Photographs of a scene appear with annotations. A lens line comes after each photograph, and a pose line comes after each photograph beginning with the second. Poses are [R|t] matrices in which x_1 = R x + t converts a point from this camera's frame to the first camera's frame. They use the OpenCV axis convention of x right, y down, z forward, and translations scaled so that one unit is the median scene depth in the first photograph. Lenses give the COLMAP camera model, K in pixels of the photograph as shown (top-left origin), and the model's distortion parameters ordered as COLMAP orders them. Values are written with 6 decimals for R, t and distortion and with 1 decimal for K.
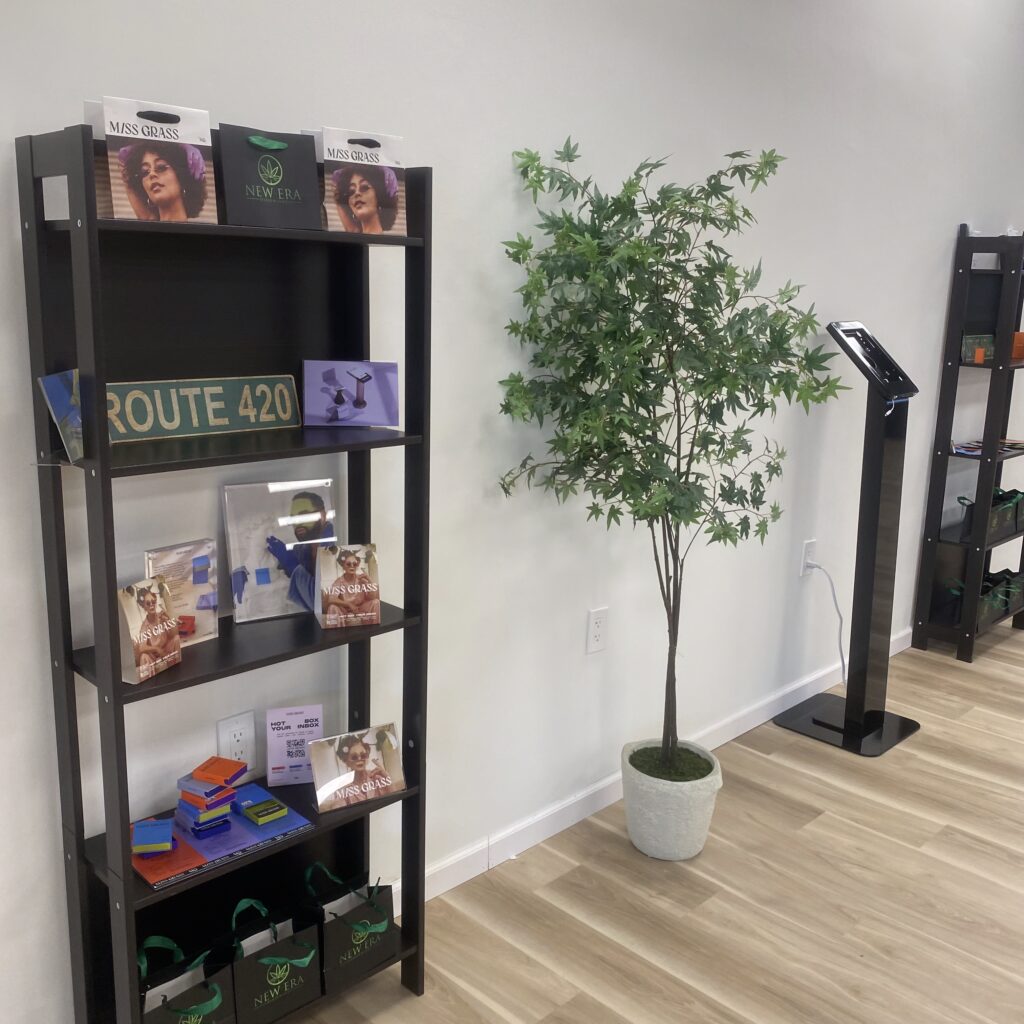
lens RADIAL K [[1040.4, 0, 506.6], [0, 1040.4, 507.6], [0, 0, 1]] dist [0.136434, -0.303378]
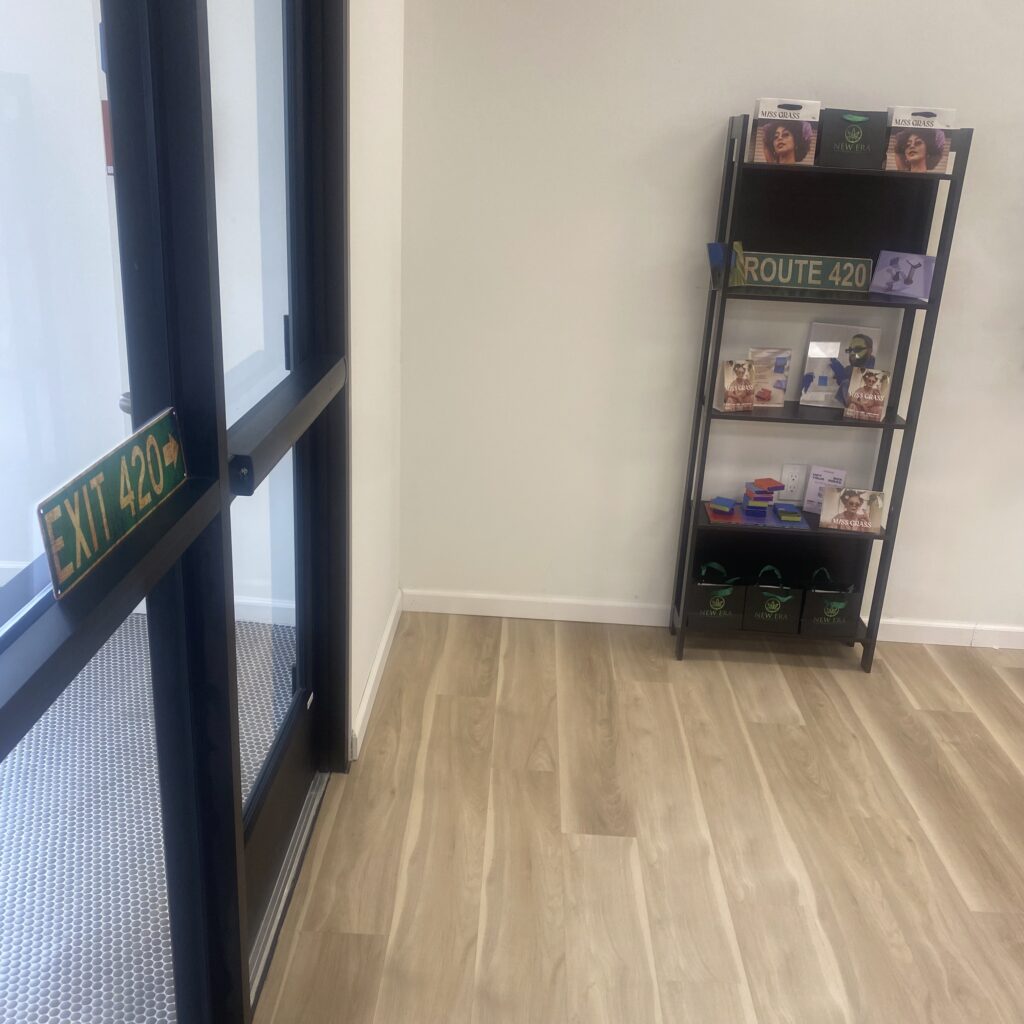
lens RADIAL K [[1011.8, 0, 511.4], [0, 1011.8, 511.5], [0, 0, 1]] dist [-0.062307, 0.008230]
pose [[0.694681, 0.249117, -0.674803, 0.569932], [-0.180174, 0.968471, 0.172048, 0.085941], [0.696387, 0.002064, 0.717663, -0.489694]]
